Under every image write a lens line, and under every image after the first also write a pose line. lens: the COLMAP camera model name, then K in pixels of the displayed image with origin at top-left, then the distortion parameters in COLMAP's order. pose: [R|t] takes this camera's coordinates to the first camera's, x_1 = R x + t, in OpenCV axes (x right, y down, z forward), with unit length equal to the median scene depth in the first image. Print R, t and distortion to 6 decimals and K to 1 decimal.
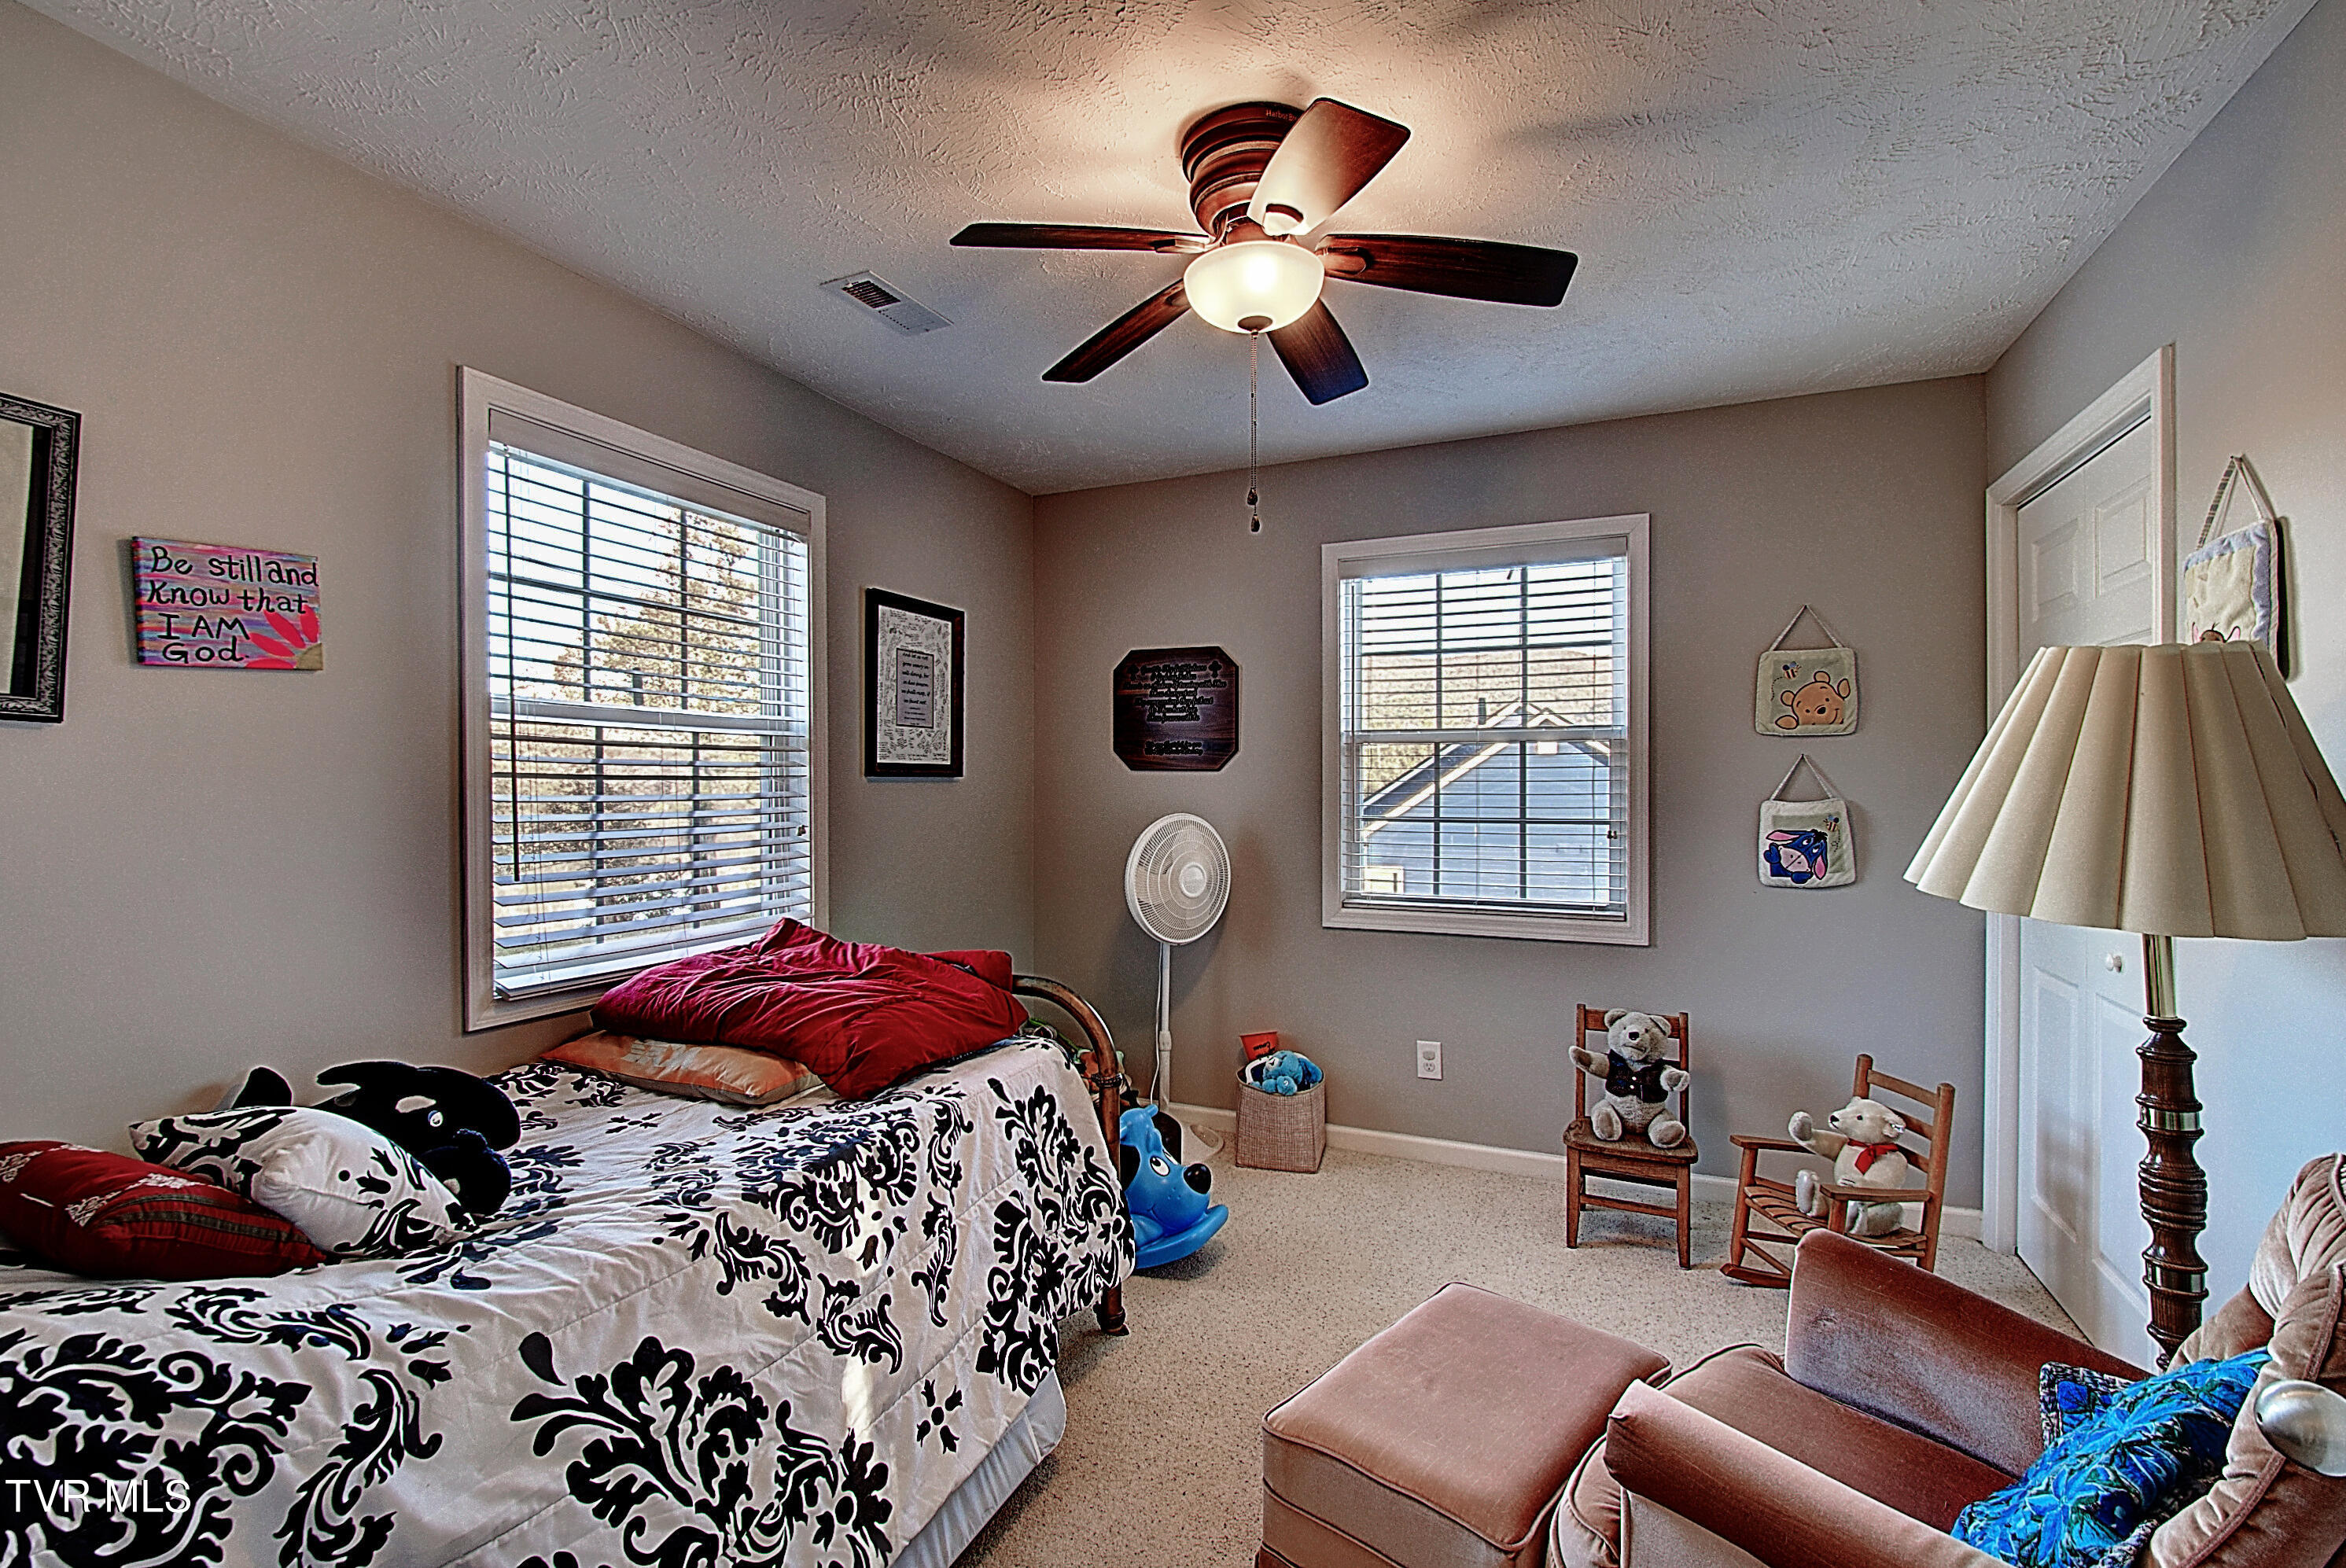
lens RADIAL K [[1027.3, 0, 1165.7], [0, 1027.3, 785.3], [0, 0, 1]] dist [-0.003563, -0.003913]
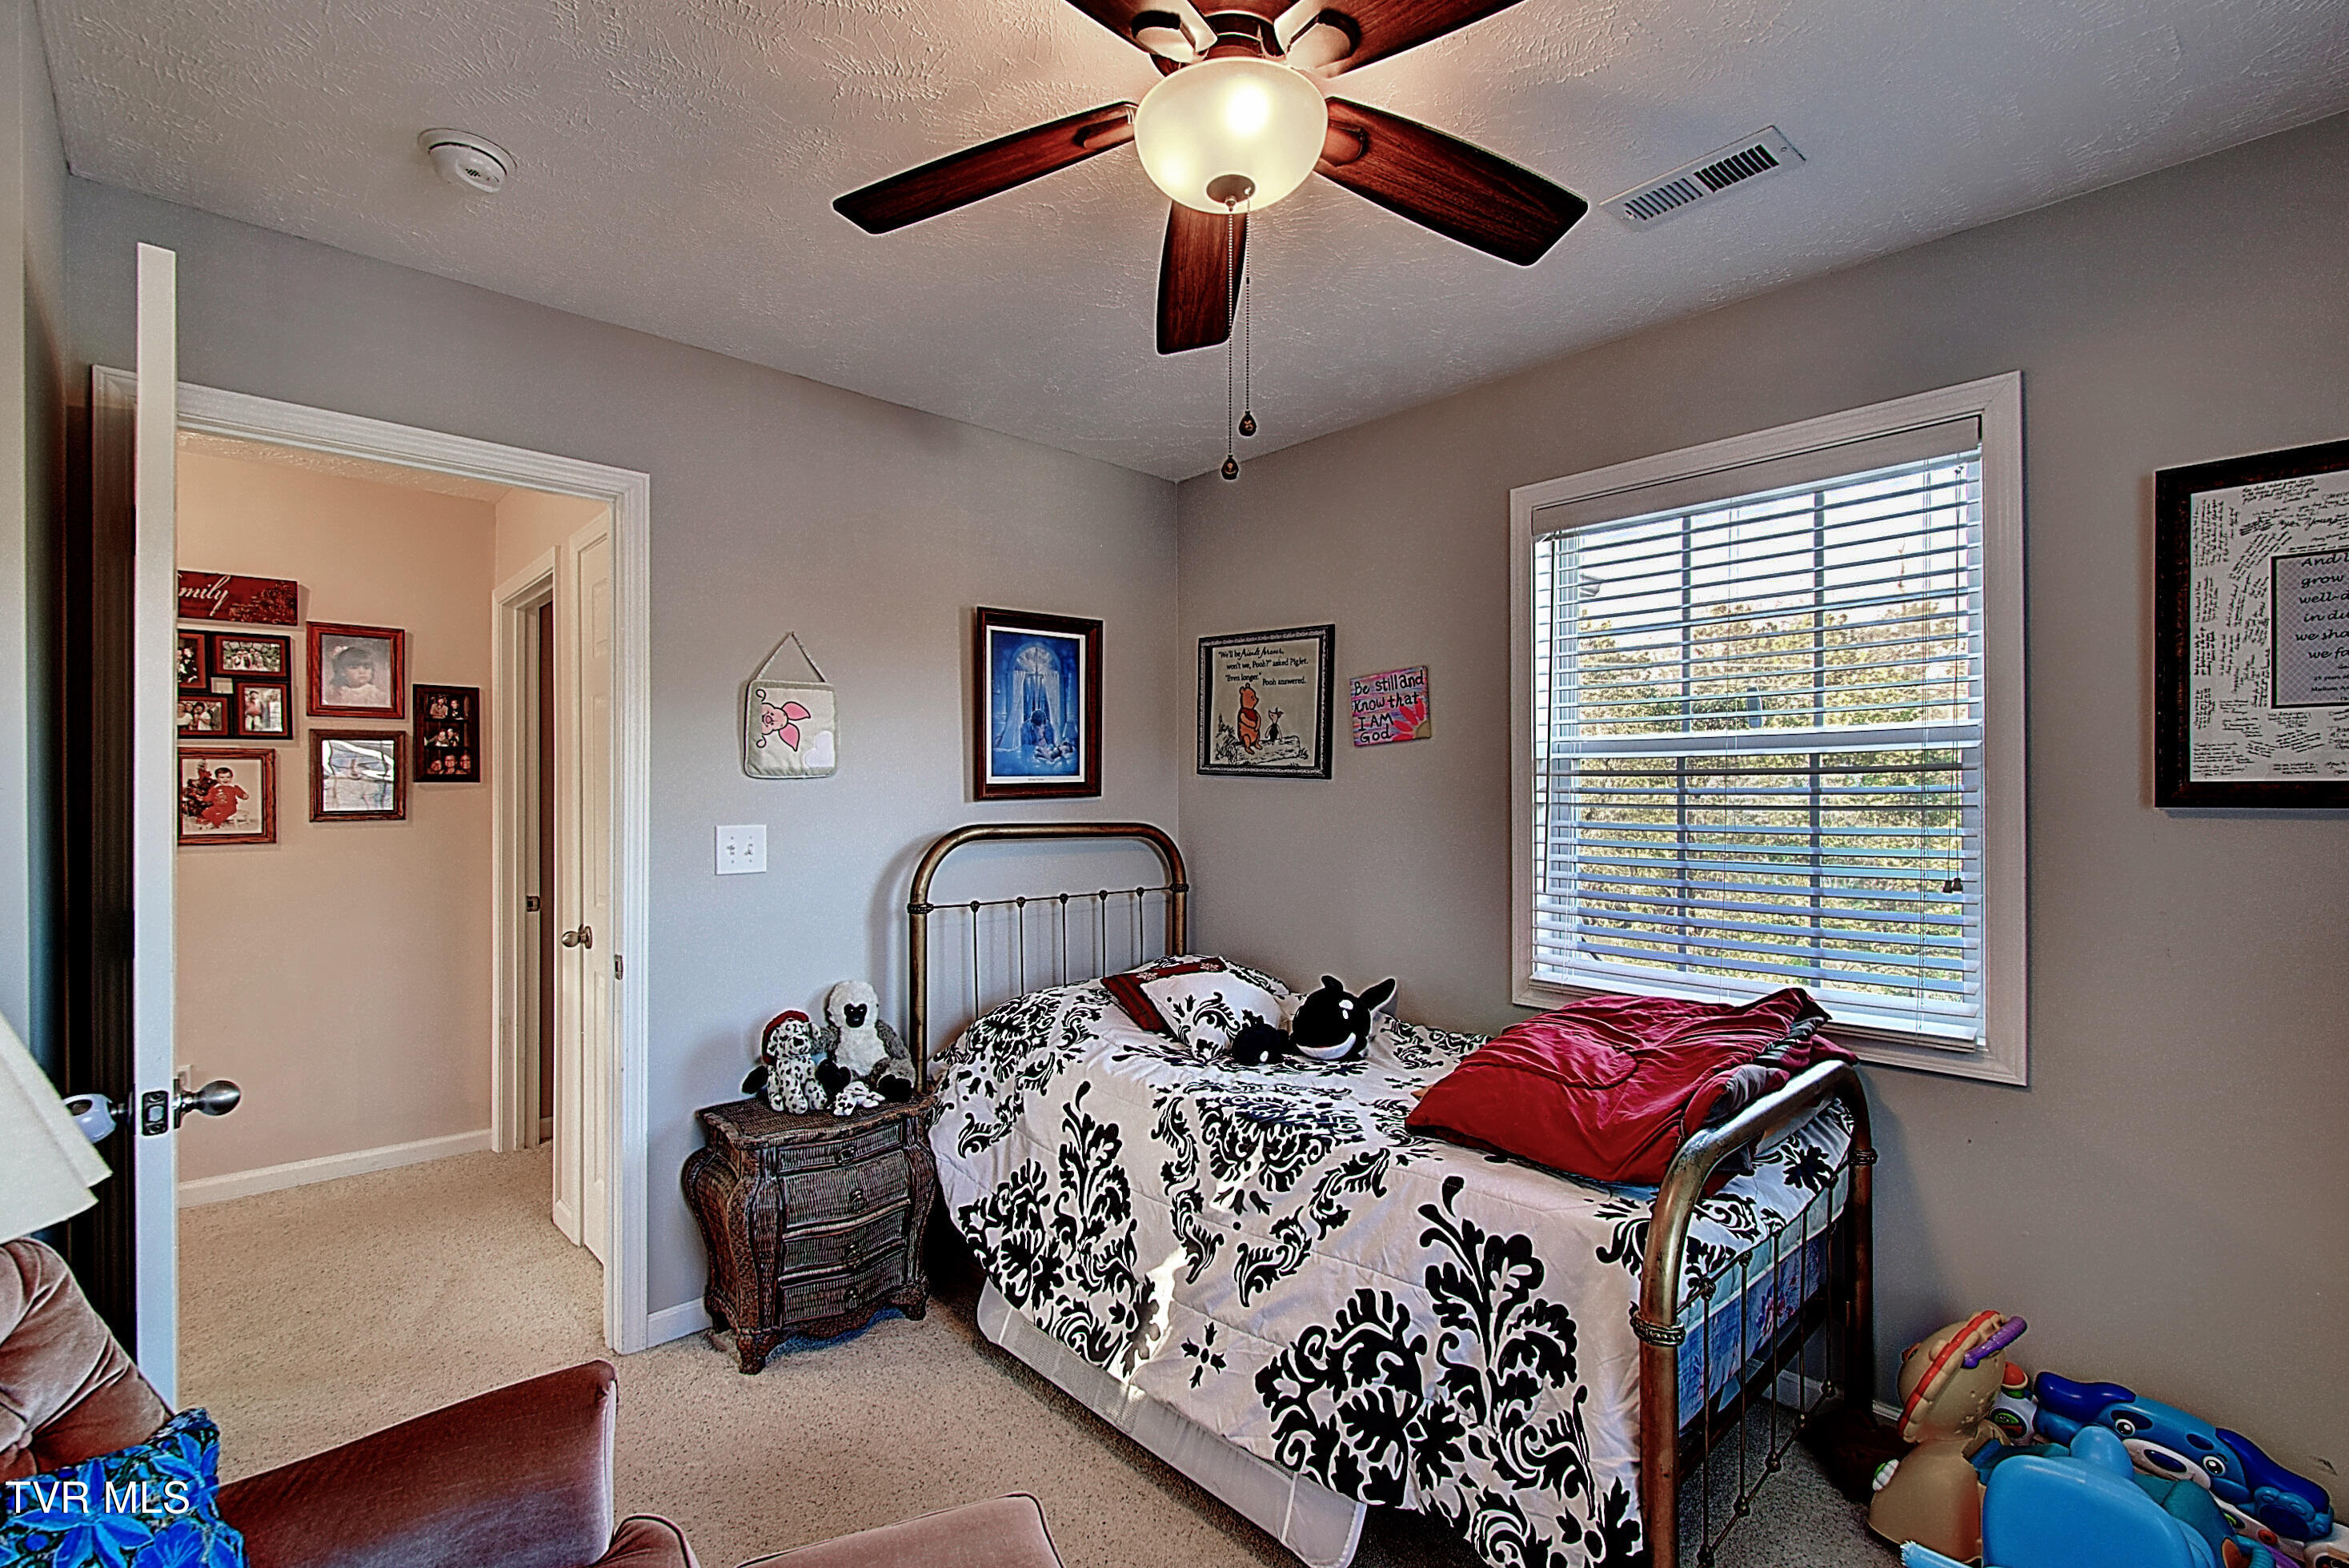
lens RADIAL K [[1026.5, 0, 1168.6], [0, 1026.5, 791.5], [0, 0, 1]] dist [-0.000718, -0.005059]
pose [[-0.396395, -0.004589, -0.918069, 0.814738], [-0.003361, 0.999988, -0.003547, -0.024397], [0.918074, 0.001680, -0.396406, 1.329501]]
